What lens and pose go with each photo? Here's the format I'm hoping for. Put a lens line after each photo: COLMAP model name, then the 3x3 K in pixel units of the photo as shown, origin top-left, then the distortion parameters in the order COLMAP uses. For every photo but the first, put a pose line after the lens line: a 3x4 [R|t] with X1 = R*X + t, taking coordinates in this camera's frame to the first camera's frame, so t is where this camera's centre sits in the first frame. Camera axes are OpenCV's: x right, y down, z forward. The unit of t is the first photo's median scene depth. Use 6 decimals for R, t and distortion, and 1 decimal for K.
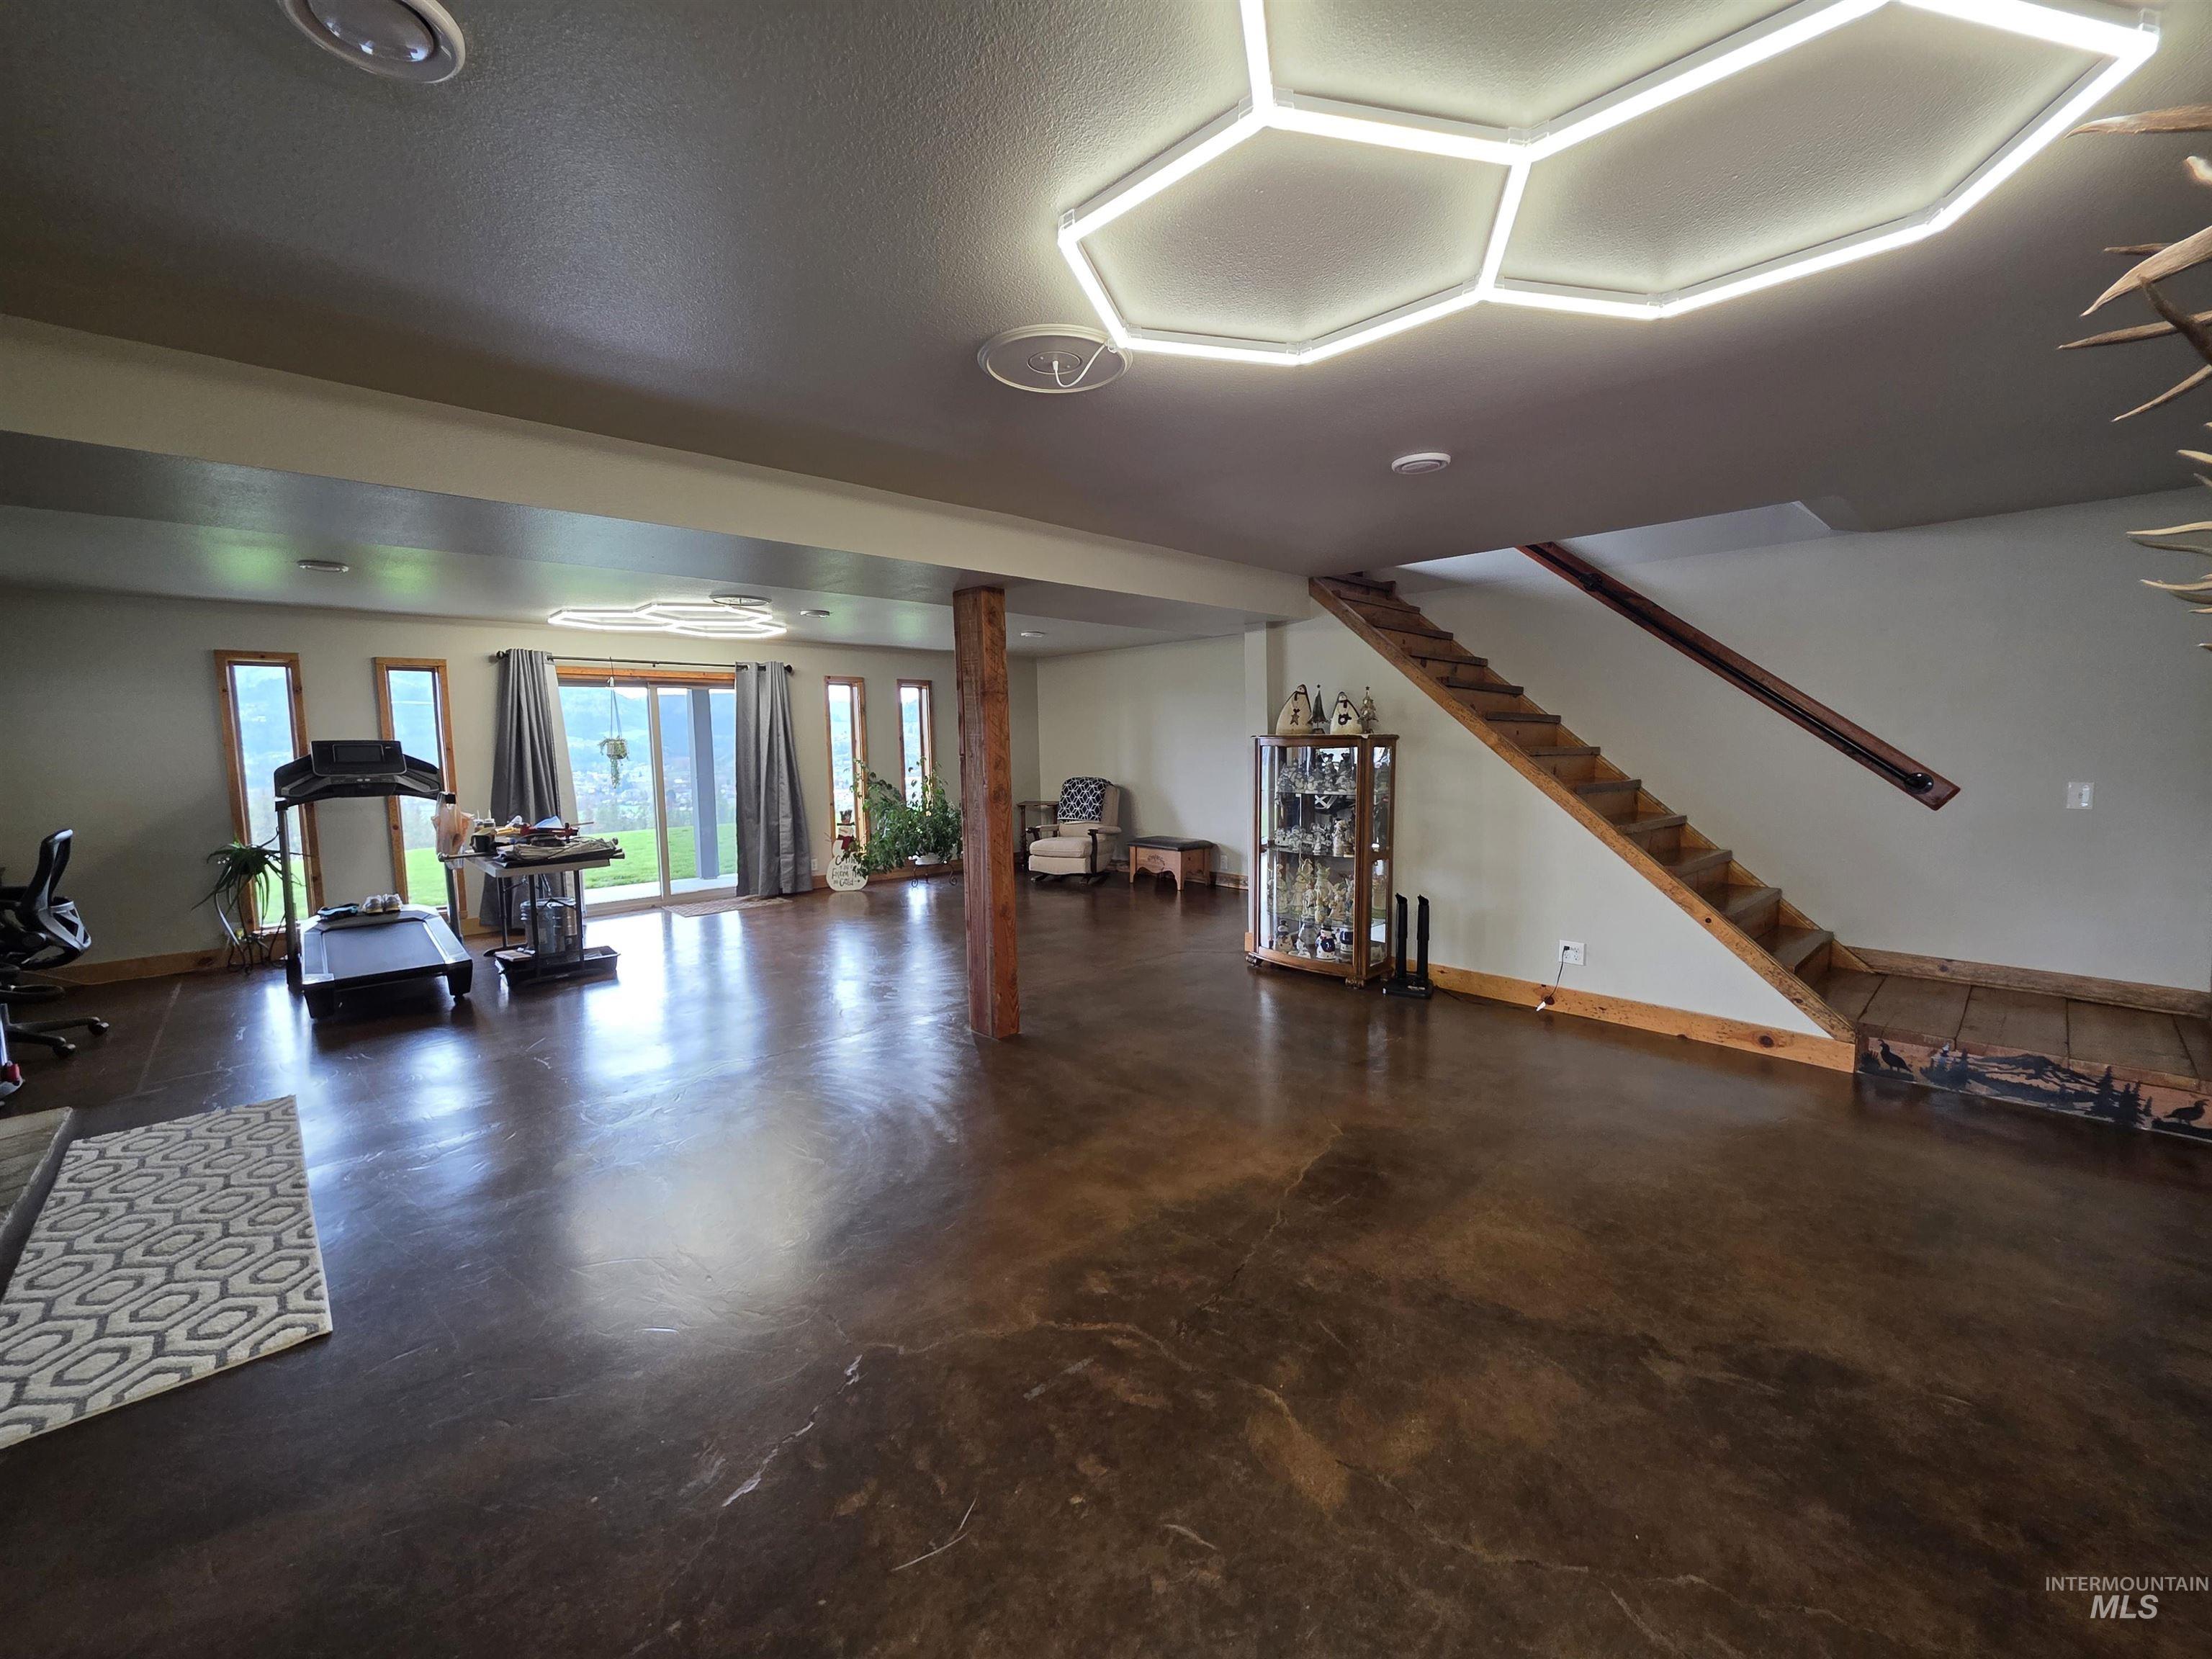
lens RADIAL K [[886.4, 0, 1104.6], [0, 886.4, 820.2], [0, 0, 1]] dist [0.002690, -0.001034]
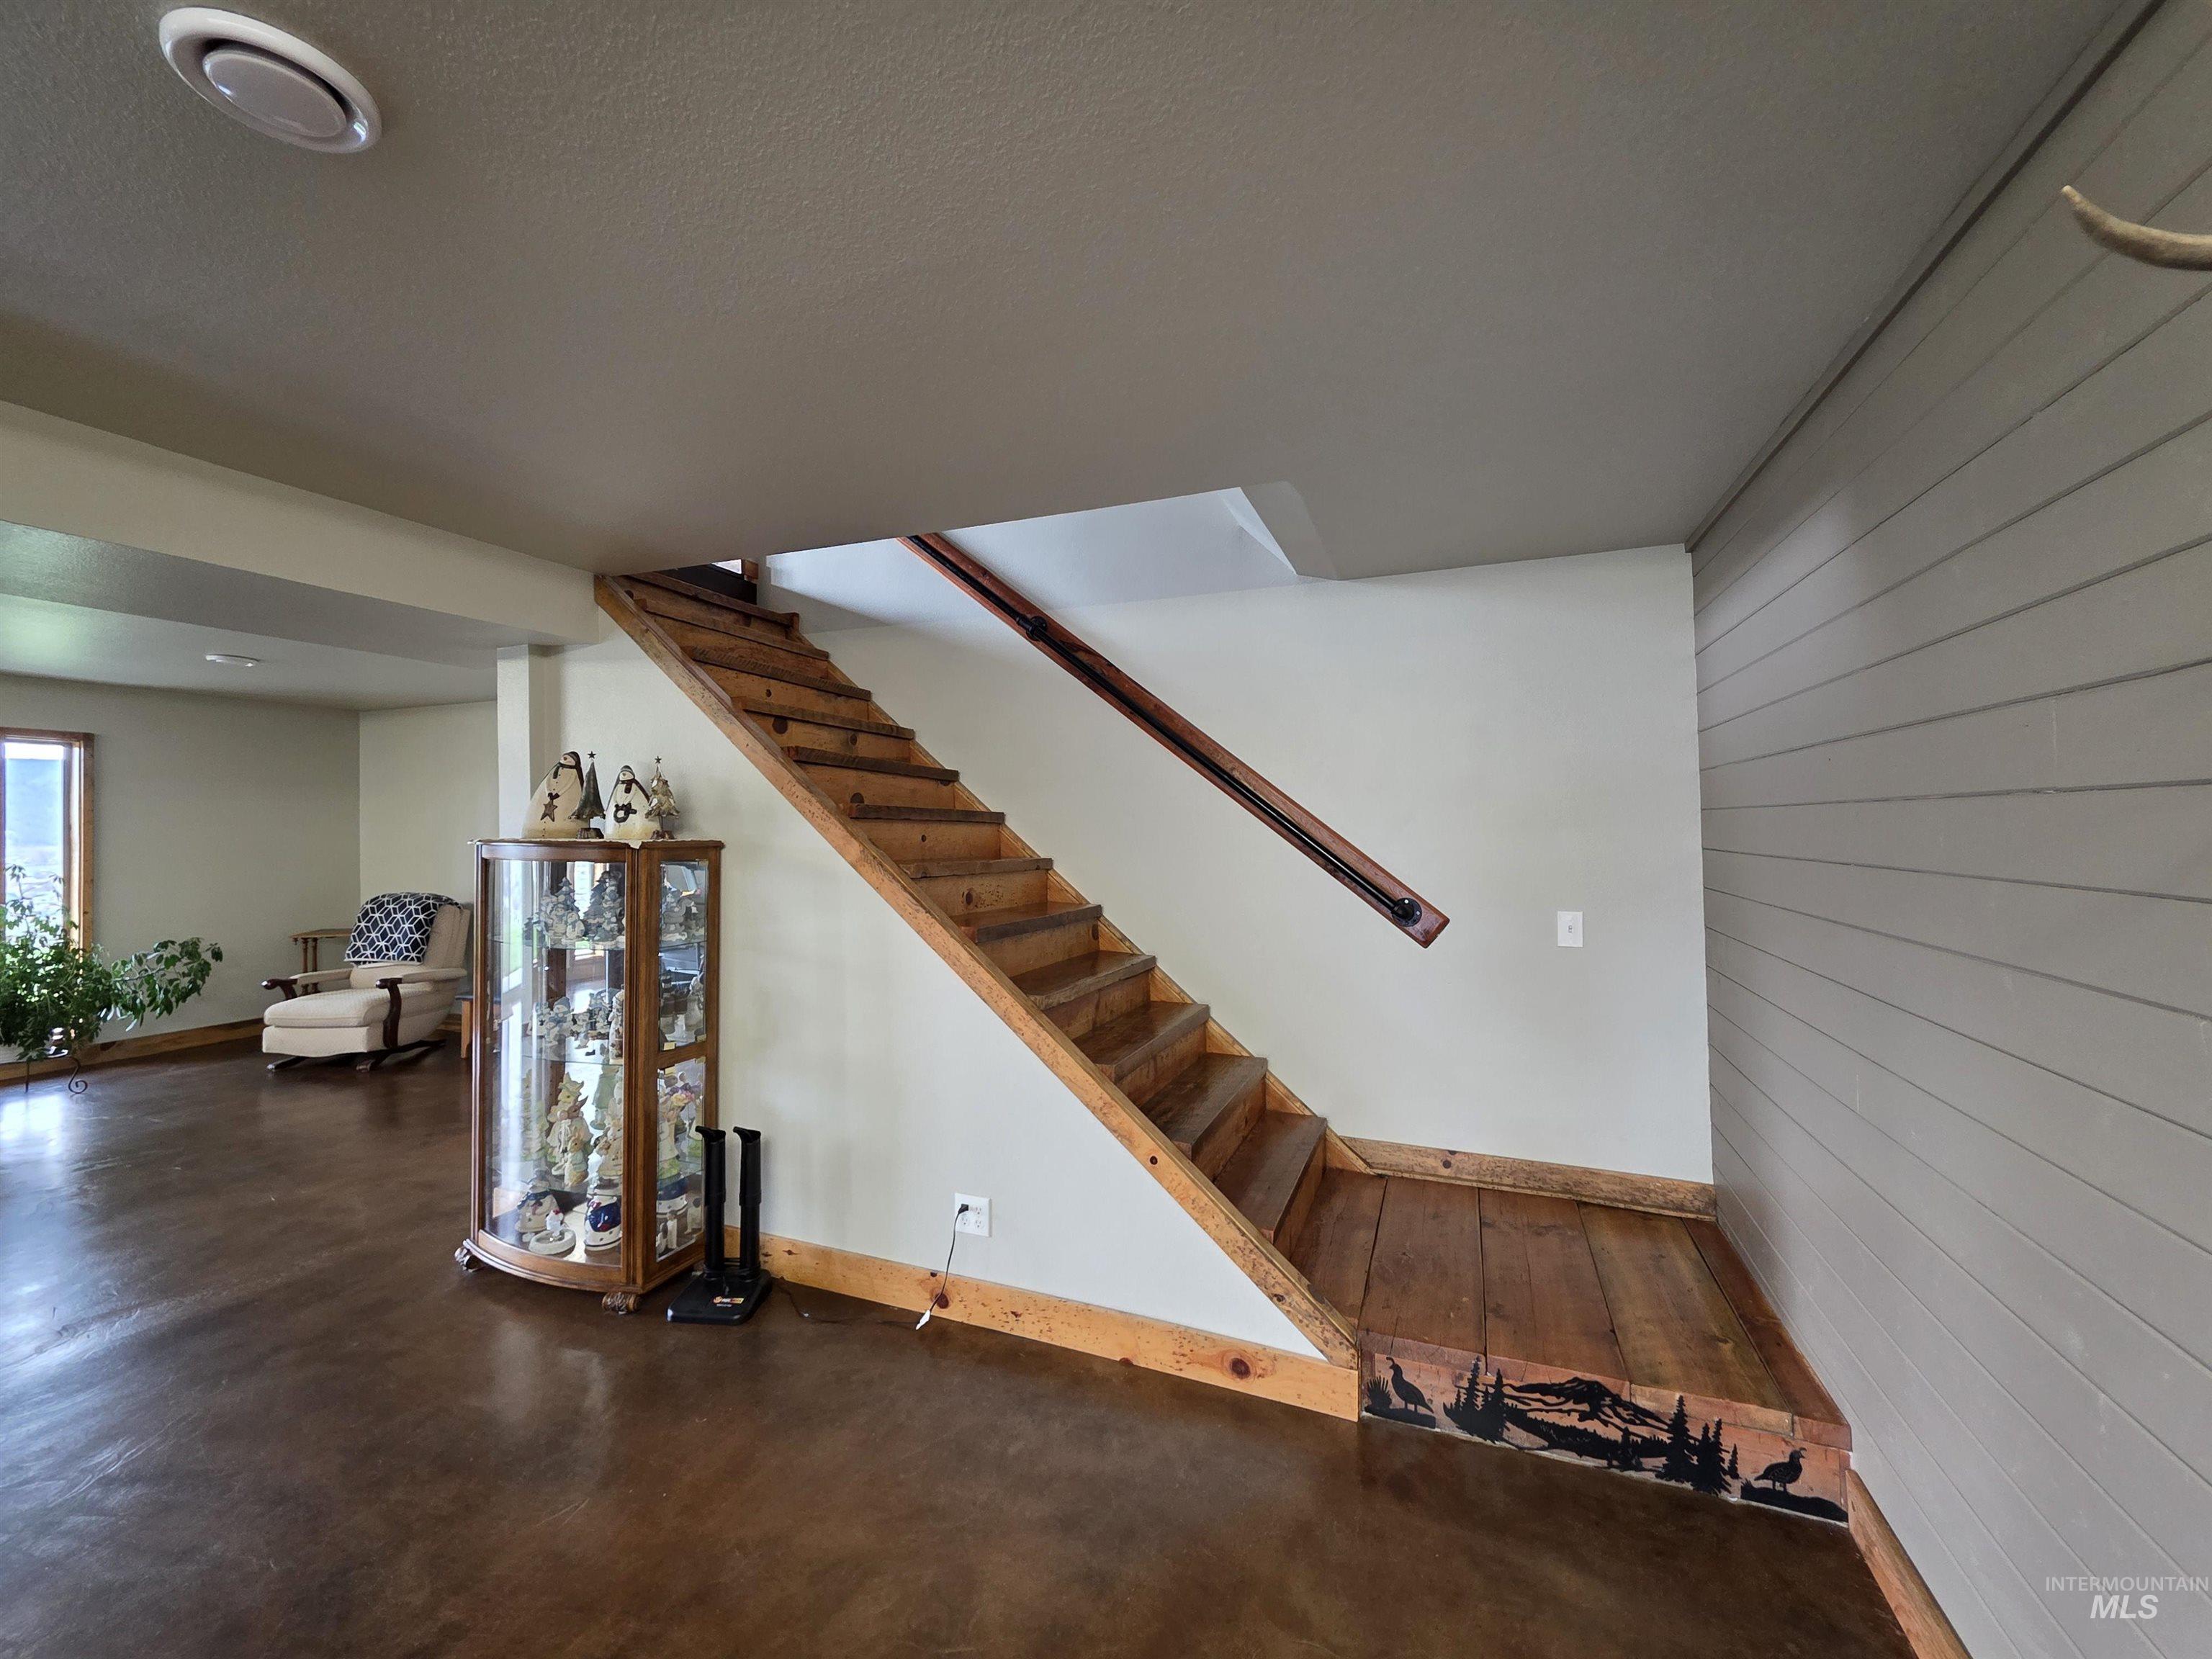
lens RADIAL K [[886.4, 0, 1111.5], [0, 886.4, 832.0], [0, 0, 1]] dist [0.002690, -0.001034]
pose [[0.905106, 0.008813, 0.425096, 0.327828], [0.028623, 0.996254, -0.081598, -0.048877], [-0.424223, 0.086022, 0.901463, 0.373885]]
